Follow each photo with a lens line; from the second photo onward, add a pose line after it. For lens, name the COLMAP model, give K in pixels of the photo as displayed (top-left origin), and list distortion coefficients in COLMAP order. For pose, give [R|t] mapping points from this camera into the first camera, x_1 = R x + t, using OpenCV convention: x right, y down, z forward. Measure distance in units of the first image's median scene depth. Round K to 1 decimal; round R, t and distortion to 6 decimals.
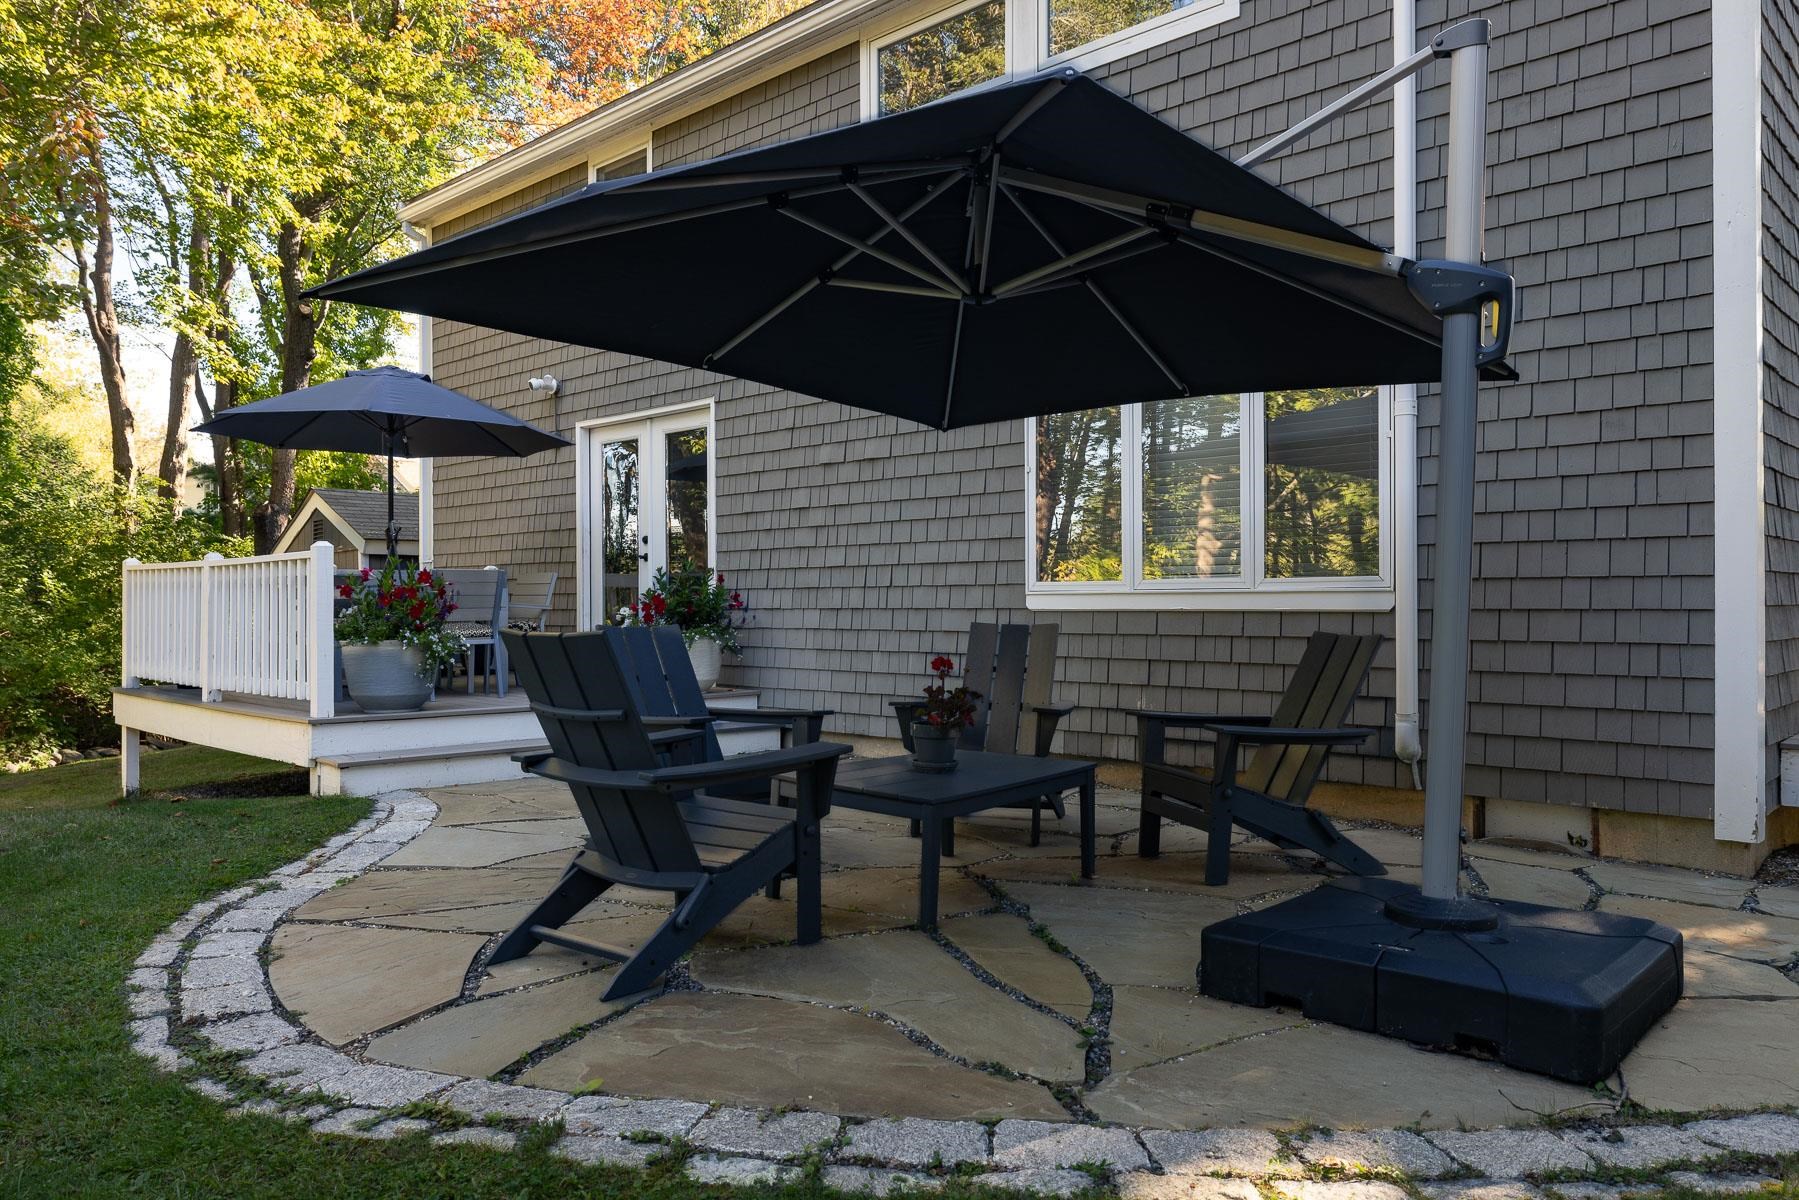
lens RADIAL K [[1252.8, 0, 899.5], [0, 1252.8, 600.0], [0, 0, 1]] dist [0.001409, 0.000926]
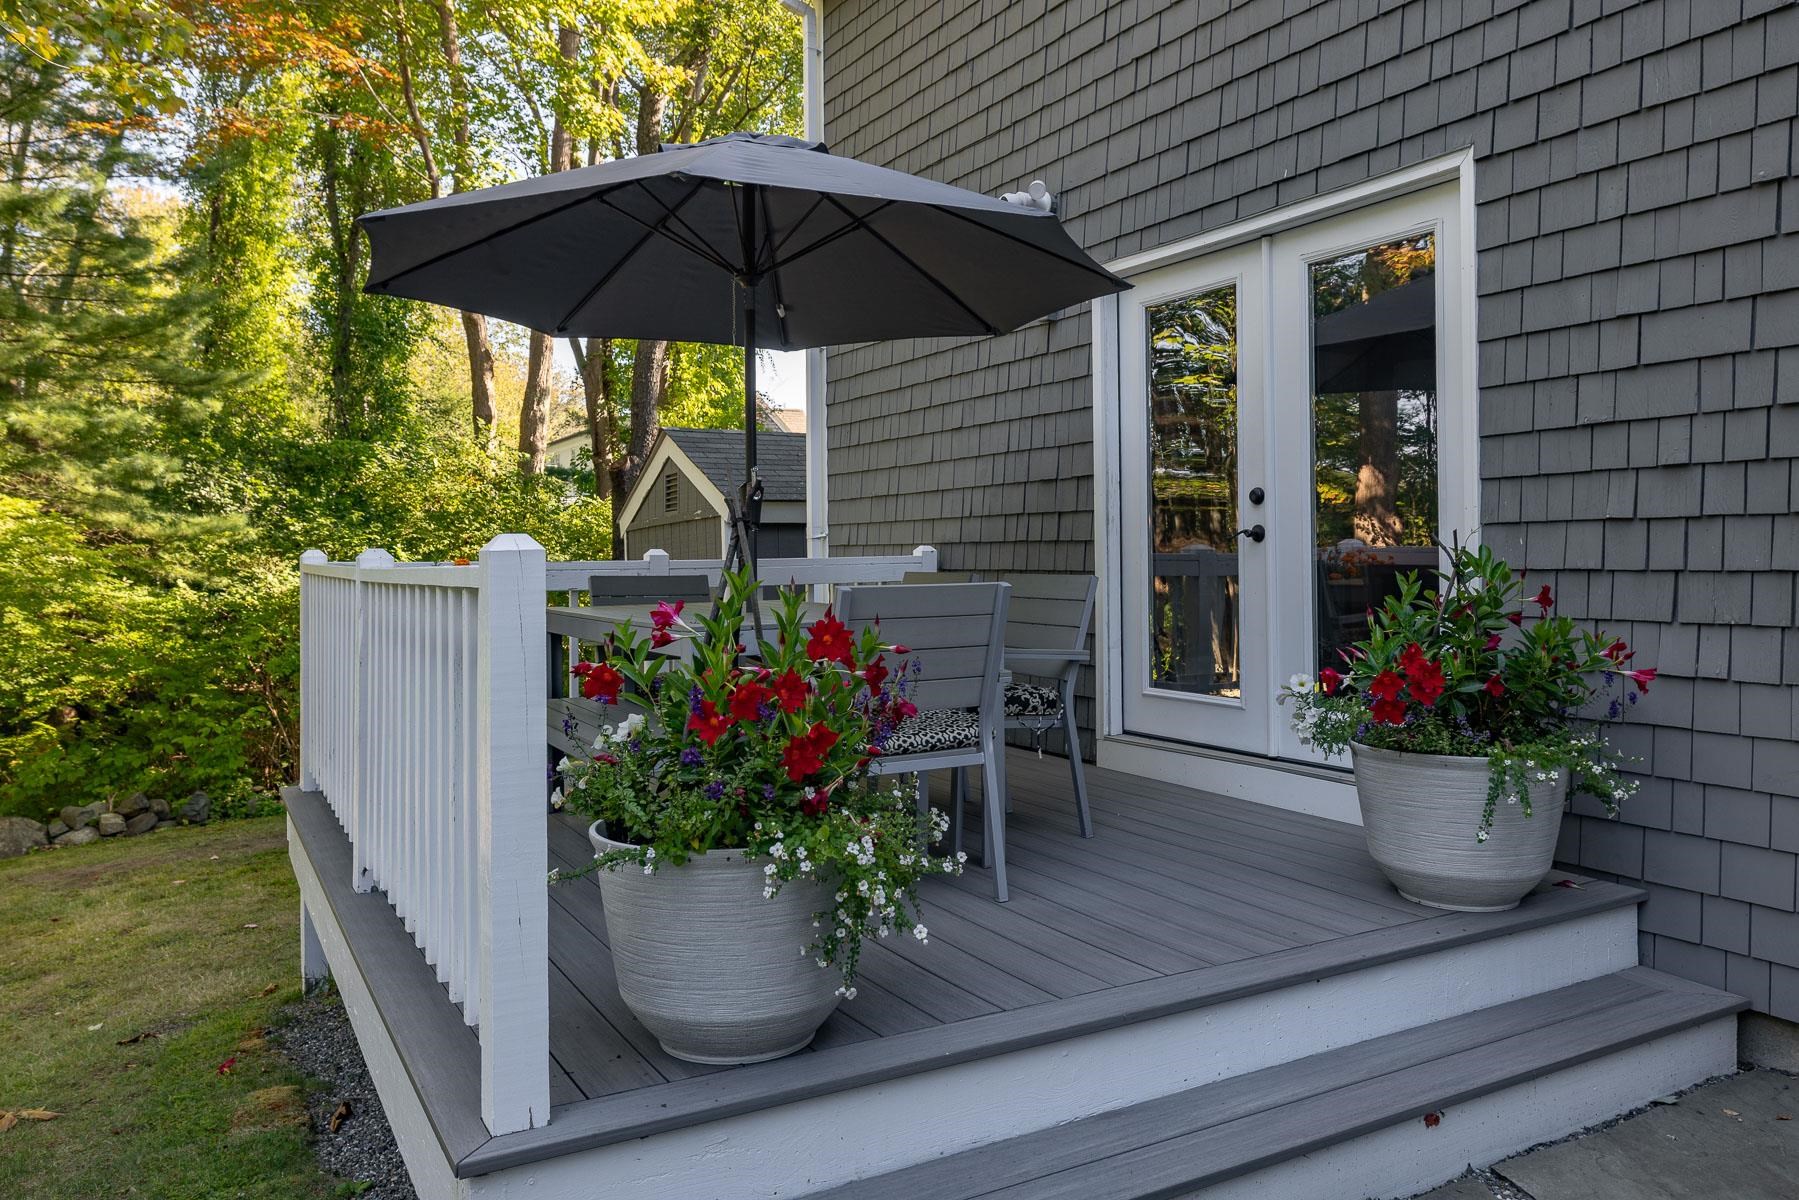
lens RADIAL K [[1294.5, 0, 899.5], [0, 1294.5, 600.0], [0, 0, 1]] dist [-0.003860, -0.000159]
pose [[0.957285, 0.004734, -0.289108, -0.177397], [0.006451, 0.999268, 0.037720, -0.026424], [0.289075, -0.037974, 0.956553, 0.459907]]
